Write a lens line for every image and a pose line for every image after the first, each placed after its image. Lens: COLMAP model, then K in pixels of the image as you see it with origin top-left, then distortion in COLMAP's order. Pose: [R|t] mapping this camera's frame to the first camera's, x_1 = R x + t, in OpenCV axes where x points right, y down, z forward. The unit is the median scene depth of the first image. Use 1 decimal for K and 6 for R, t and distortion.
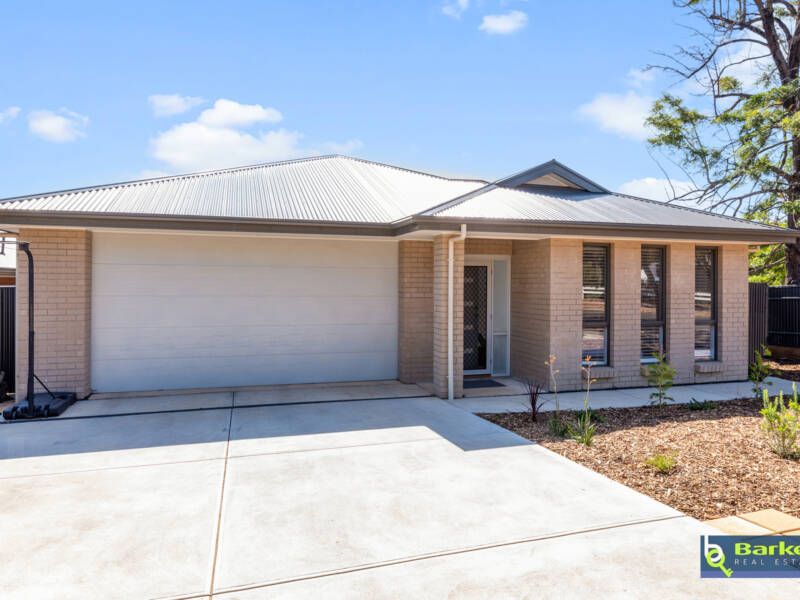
lens RADIAL K [[525.9, 0, 401.3], [0, 525.9, 297.5], [0, 0, 1]] dist [0.007763, 0.002367]
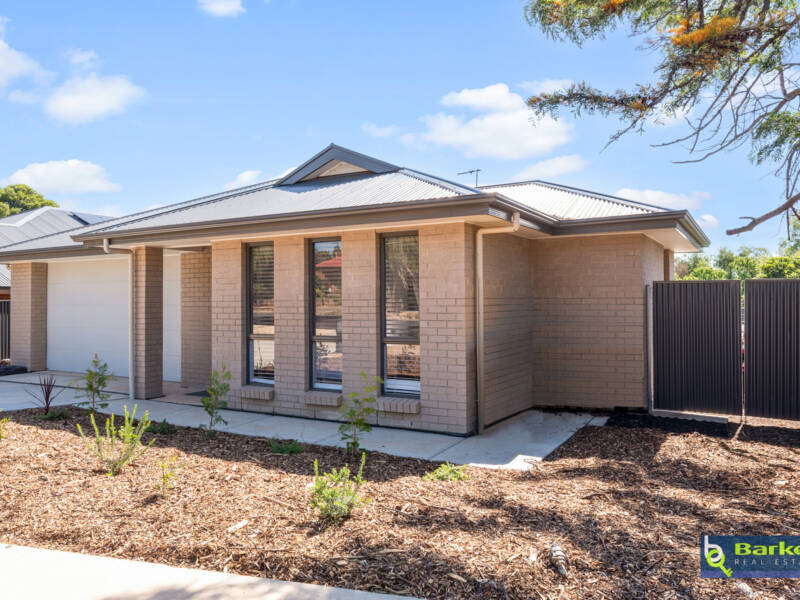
lens RADIAL K [[605.0, 0, 402.5], [0, 605.0, 300.7], [0, 0, 1]] dist [0.003845, 0.000515]
pose [[0.694485, -0.009105, -0.719450, 1.241989], [-0.005655, 0.999820, -0.018112, 0.009207], [0.719485, 0.016647, 0.694308, 0.477525]]
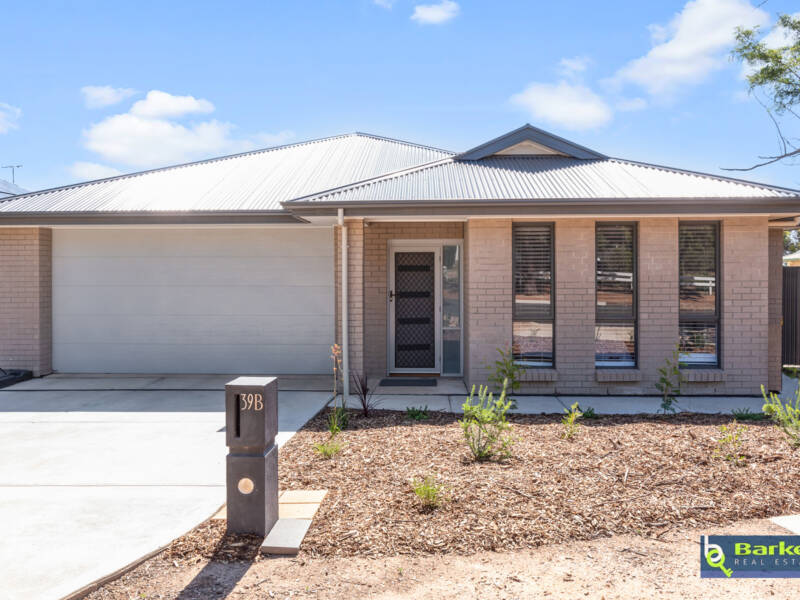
lens RADIAL K [[639.4, 0, 397.5], [0, 639.4, 297.8], [0, 0, 1]] dist [0.004397, 0.002638]
pose [[0.947650, 0.003681, -0.319290, 0.489994], [-0.000101, 0.999937, 0.011226, 0.006563], [0.319311, -0.010606, 0.947591, -0.047858]]
